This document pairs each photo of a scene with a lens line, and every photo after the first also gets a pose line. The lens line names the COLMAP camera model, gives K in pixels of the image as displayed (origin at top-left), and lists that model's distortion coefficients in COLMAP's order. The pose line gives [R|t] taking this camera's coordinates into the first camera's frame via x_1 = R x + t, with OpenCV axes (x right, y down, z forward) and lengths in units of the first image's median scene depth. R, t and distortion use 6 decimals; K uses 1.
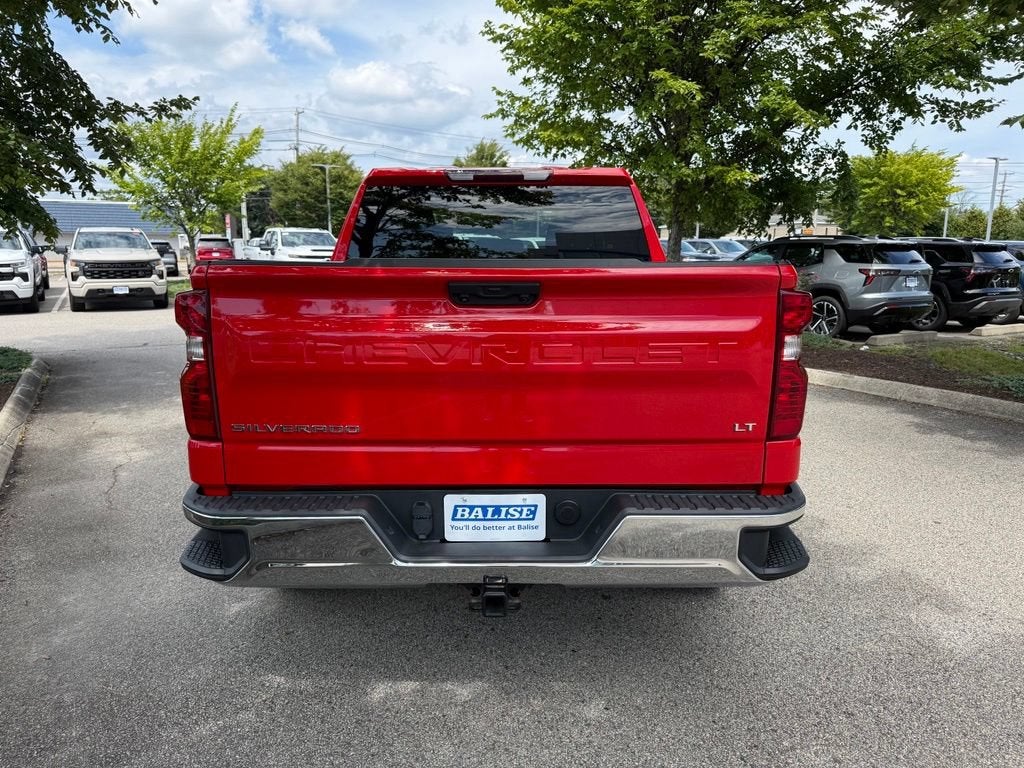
lens RADIAL K [[706.7, 0, 512.0], [0, 706.7, 384.0], [0, 0, 1]] dist [0.010914, 0.000781]
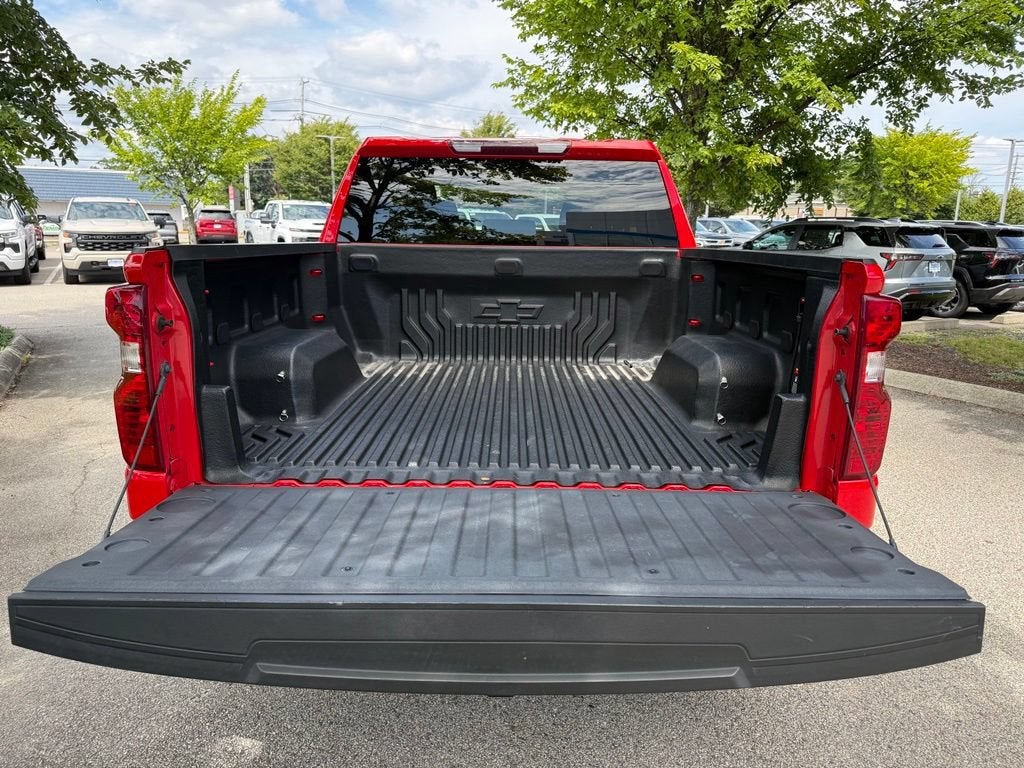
lens RADIAL K [[709.6, 0, 517.8], [0, 709.6, 380.7], [0, 0, 1]] dist [0.006165, 0.003791]
pose [[0.999896, 0.014254, 0.002193, -0.001875], [-0.014310, 0.999515, 0.027672, -0.008301], [-0.001798, -0.027701, 0.999615, 0.030902]]
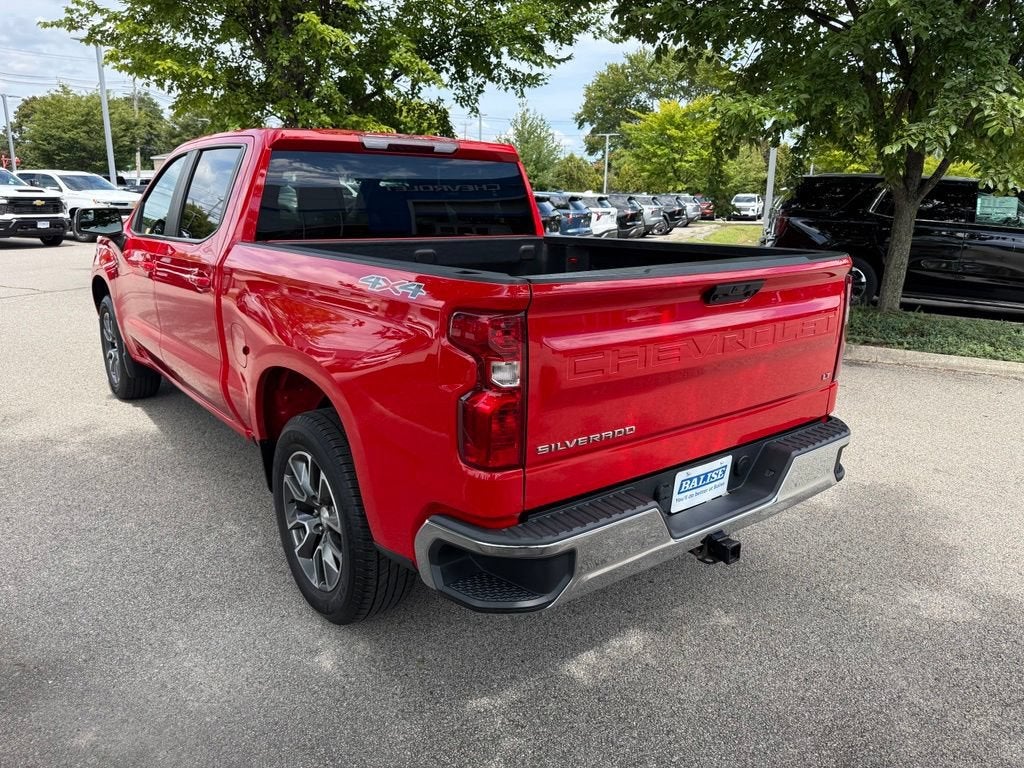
lens RADIAL K [[714.7, 0, 511.5], [0, 714.7, 401.6], [0, 0, 1]] dist [-0.010225, -0.005020]
pose [[0.795343, -0.156709, 0.585553, -0.160994], [0.095627, 0.986345, 0.134082, -0.022506], [-0.598570, -0.050647, 0.799468, 0.043517]]
